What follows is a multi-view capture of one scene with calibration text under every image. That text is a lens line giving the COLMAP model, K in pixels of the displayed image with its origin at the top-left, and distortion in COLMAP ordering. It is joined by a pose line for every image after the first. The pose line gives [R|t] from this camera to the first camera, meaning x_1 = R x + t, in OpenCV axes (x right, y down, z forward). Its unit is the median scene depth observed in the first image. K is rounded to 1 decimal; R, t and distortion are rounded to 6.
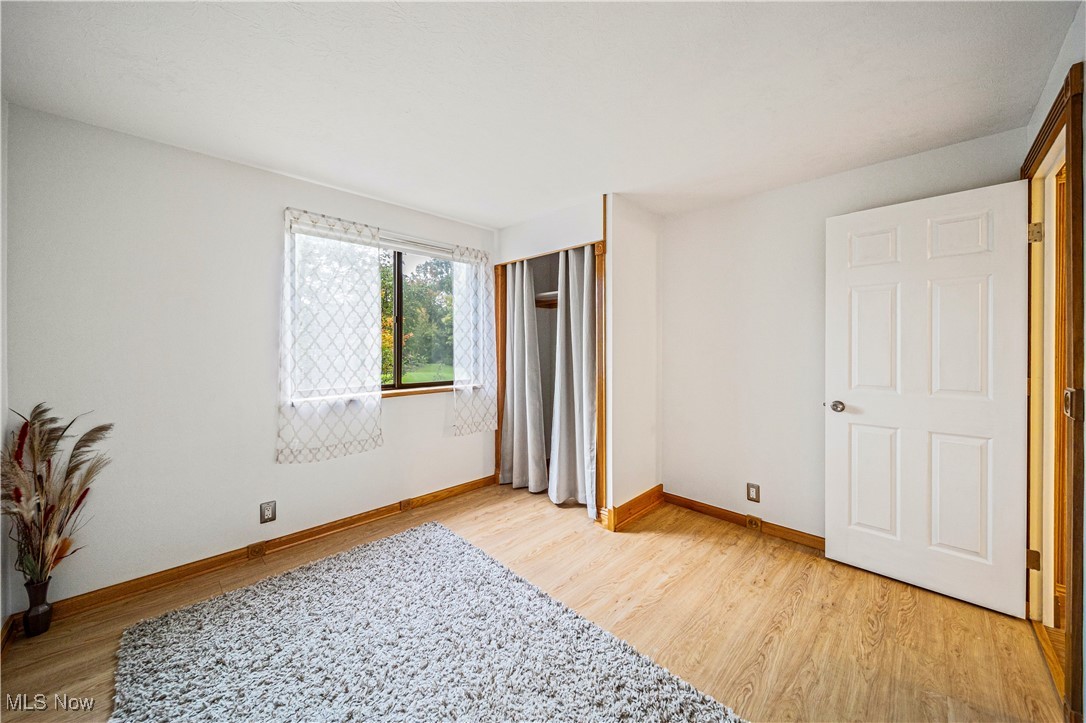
lens RADIAL K [[387.0, 0, 539.3], [0, 387.0, 351.7], [0, 0, 1]] dist [-0.000518, -0.000179]
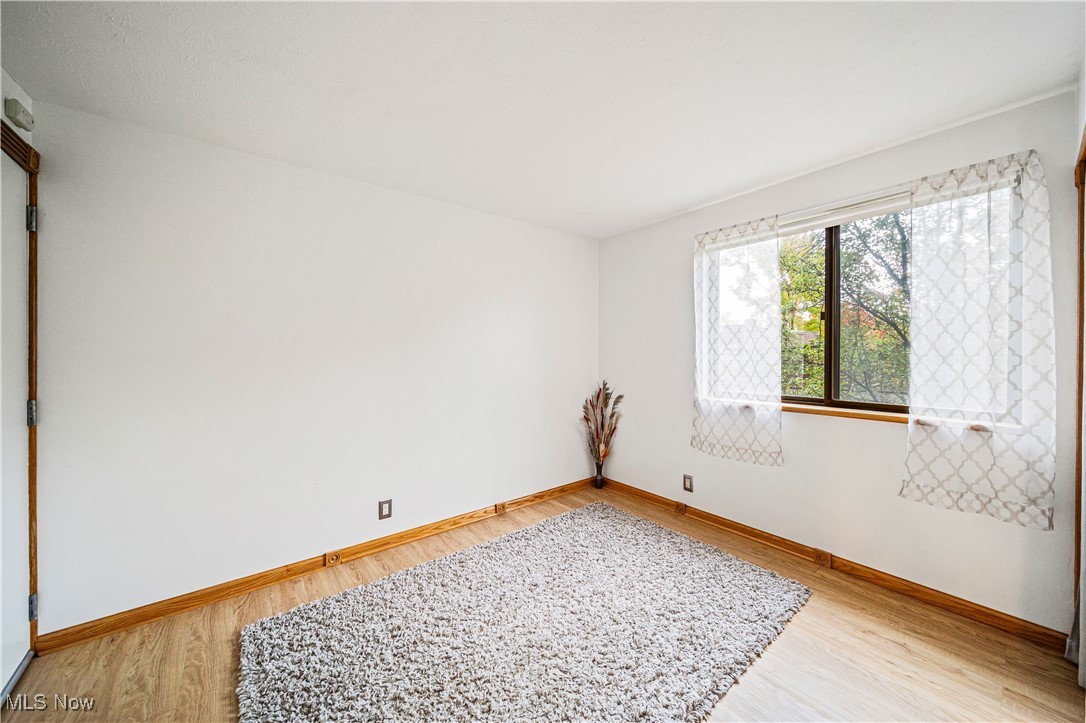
lens RADIAL K [[387.0, 0, 539.3], [0, 387.0, 351.7], [0, 0, 1]] dist [-0.000518, -0.000179]
pose [[-0.126988, 0.001362, -0.991903, 0.577945], [0.000637, 0.999999, 0.001292, -0.014953], [0.991904, -0.000468, -0.126988, 0.644006]]
